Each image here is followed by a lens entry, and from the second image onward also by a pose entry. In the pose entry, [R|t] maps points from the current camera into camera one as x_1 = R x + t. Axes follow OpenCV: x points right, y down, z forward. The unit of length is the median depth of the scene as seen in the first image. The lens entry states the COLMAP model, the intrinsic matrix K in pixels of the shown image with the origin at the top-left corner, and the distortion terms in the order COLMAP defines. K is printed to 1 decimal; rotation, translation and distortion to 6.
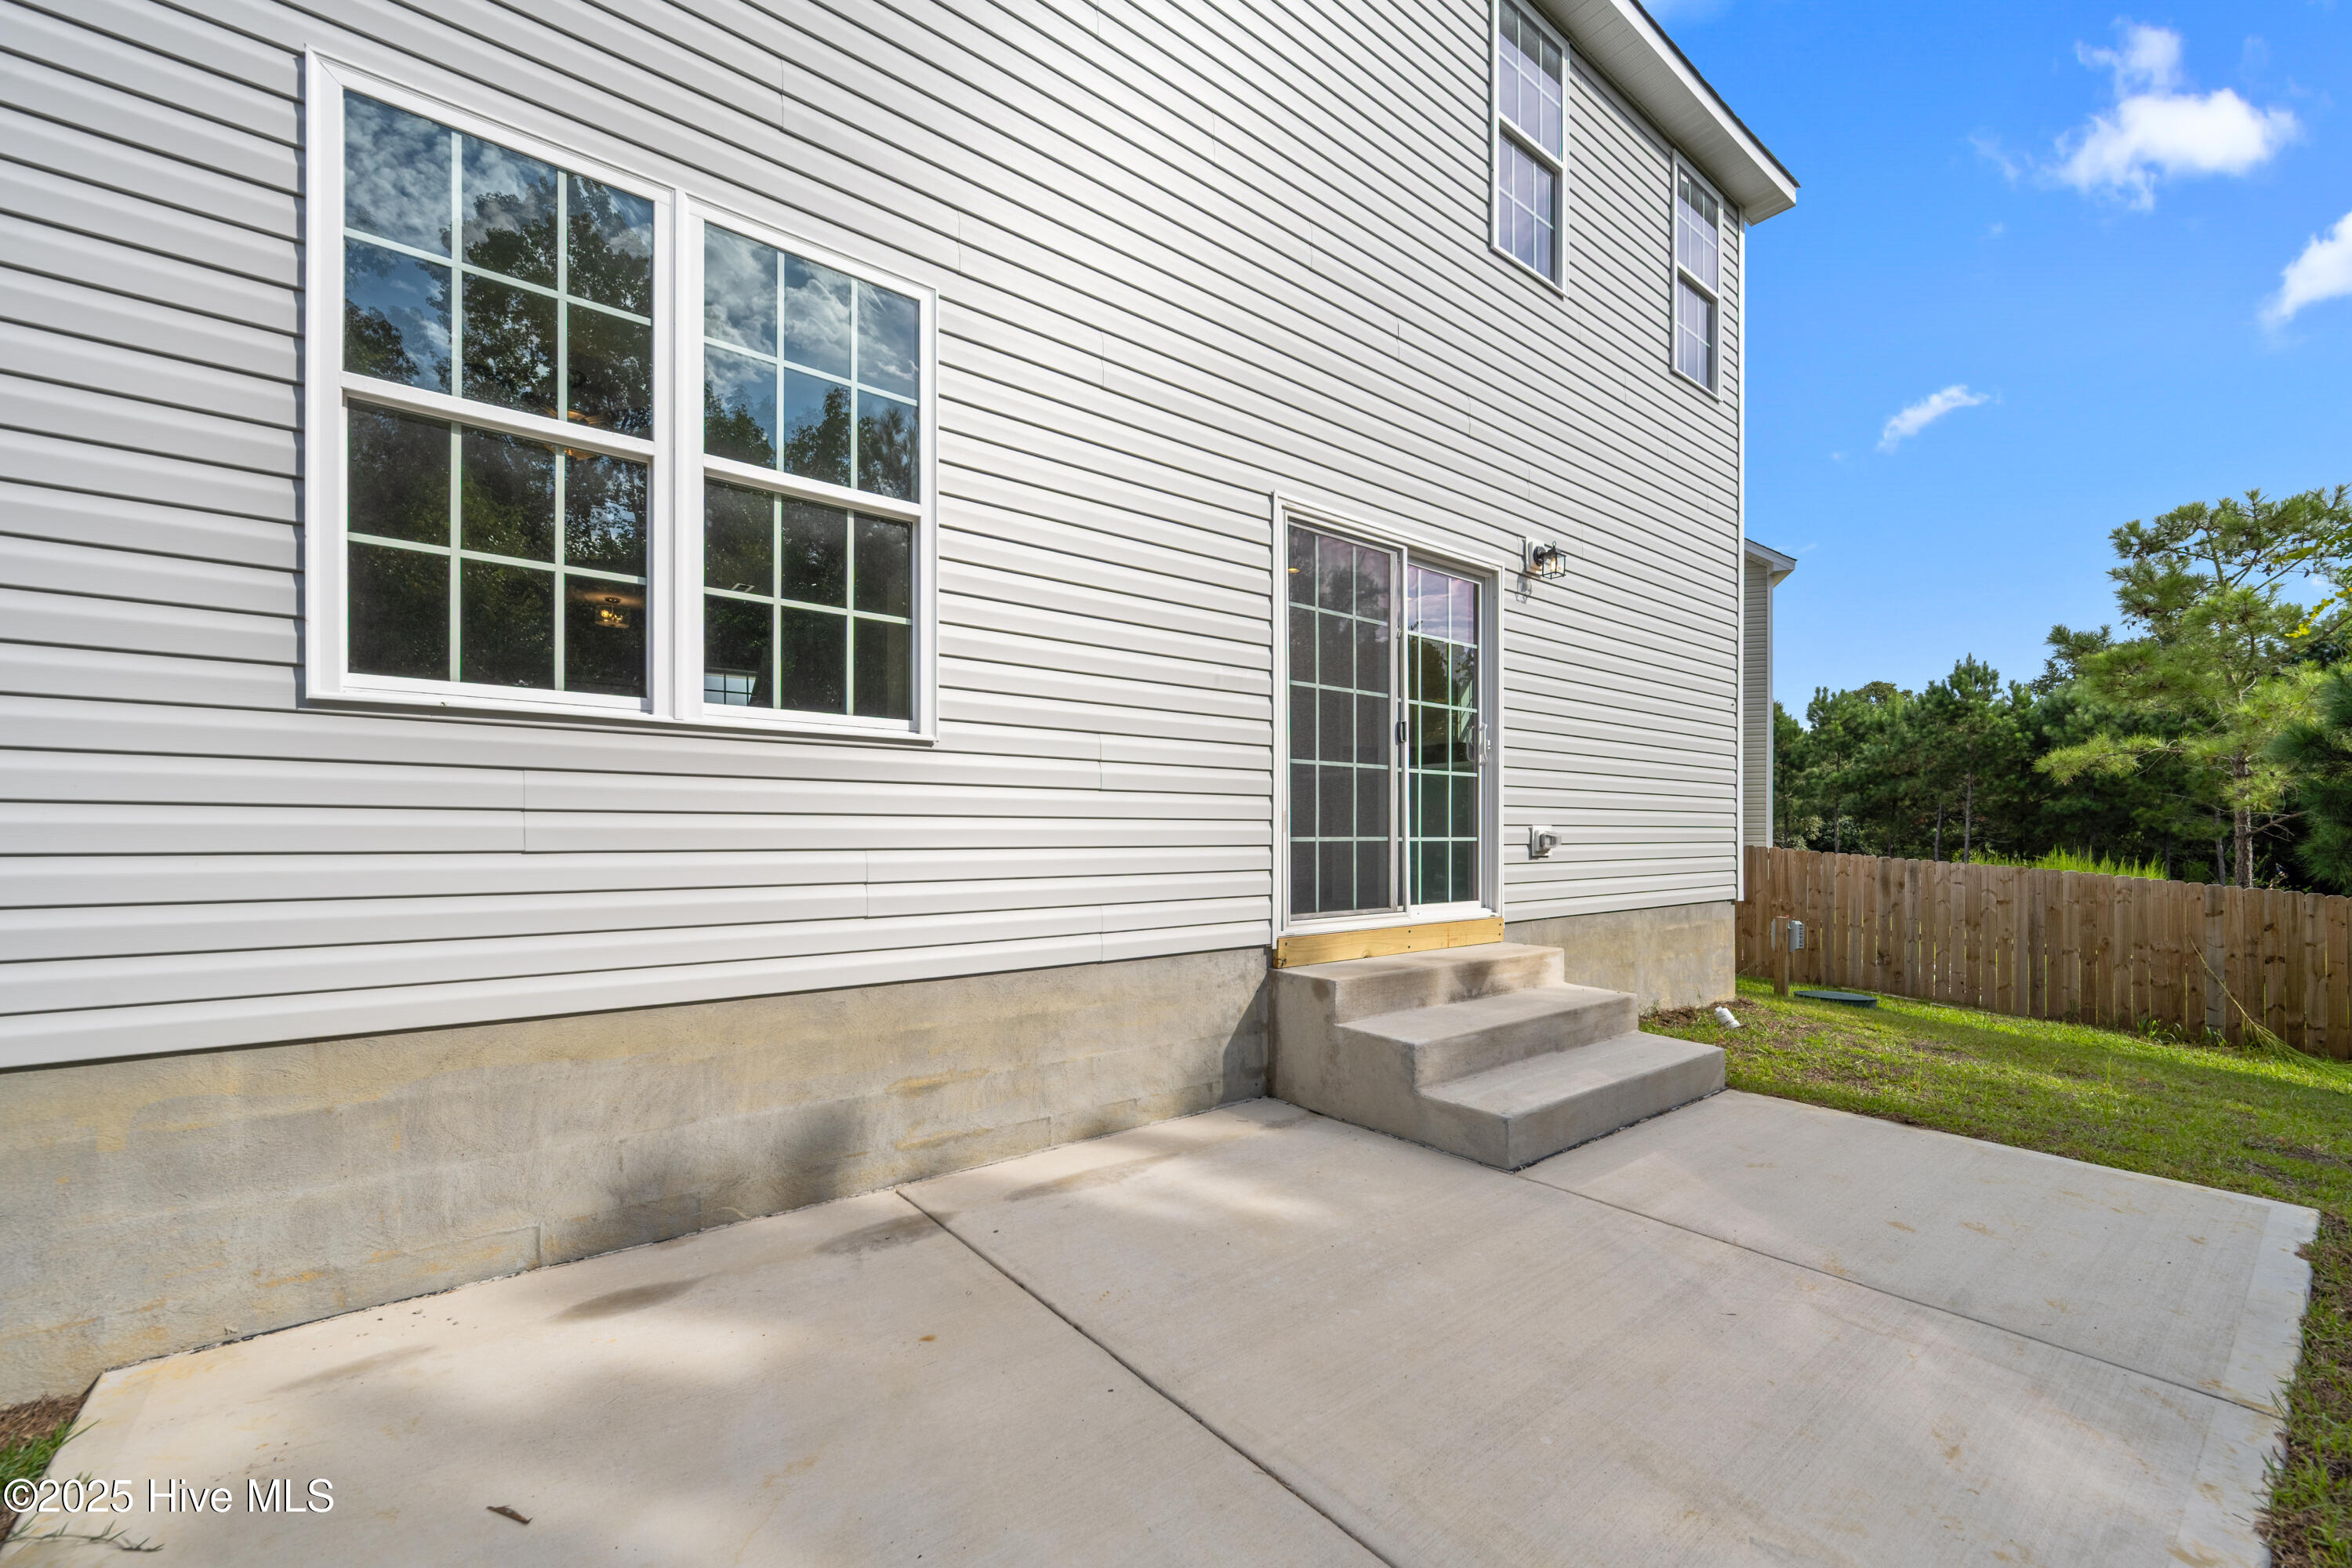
lens RADIAL K [[965.2, 0, 1183.2], [0, 965.2, 838.1], [0, 0, 1]] dist [-0.001590, -0.000132]
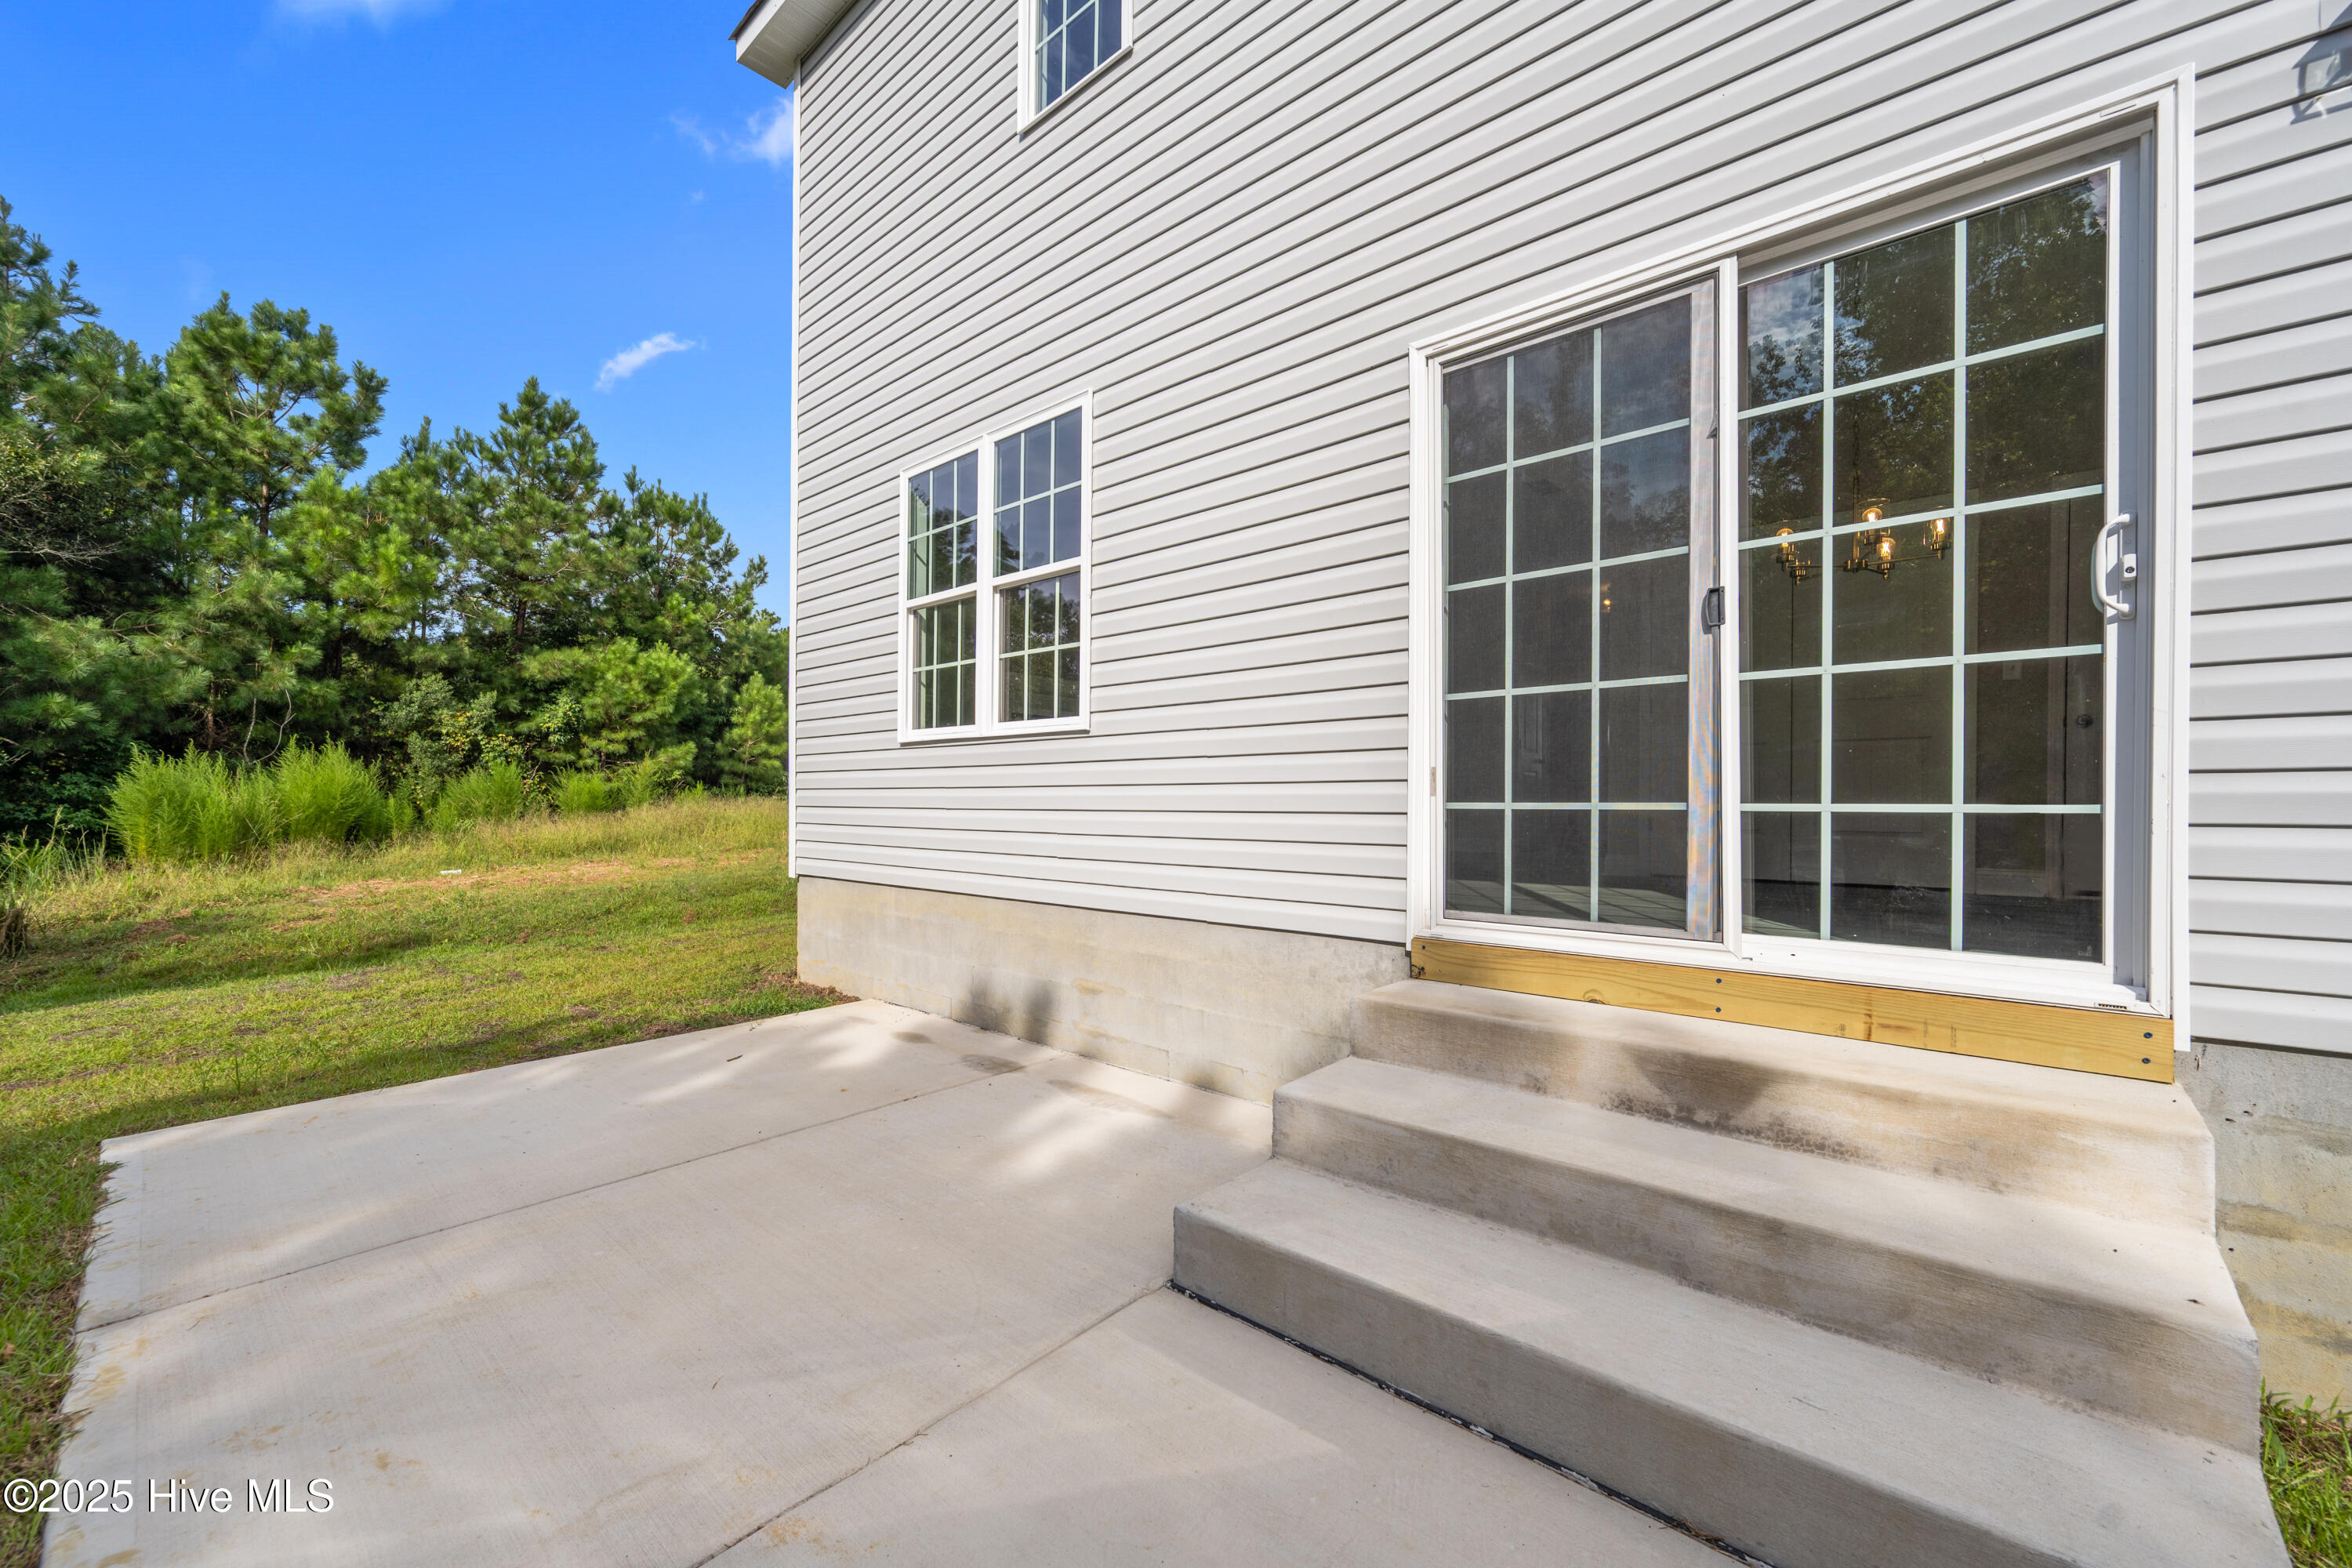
lens RADIAL K [[935.7, 0, 1175.1], [0, 935.7, 796.3], [0, 0, 1]] dist [-0.001682, 0.000031]
pose [[0.151065, -0.003838, -0.988516, 0.960335], [-0.000698, 0.999992, -0.003990, -0.003502], [0.988524, 0.001293, 0.151061, 0.858628]]
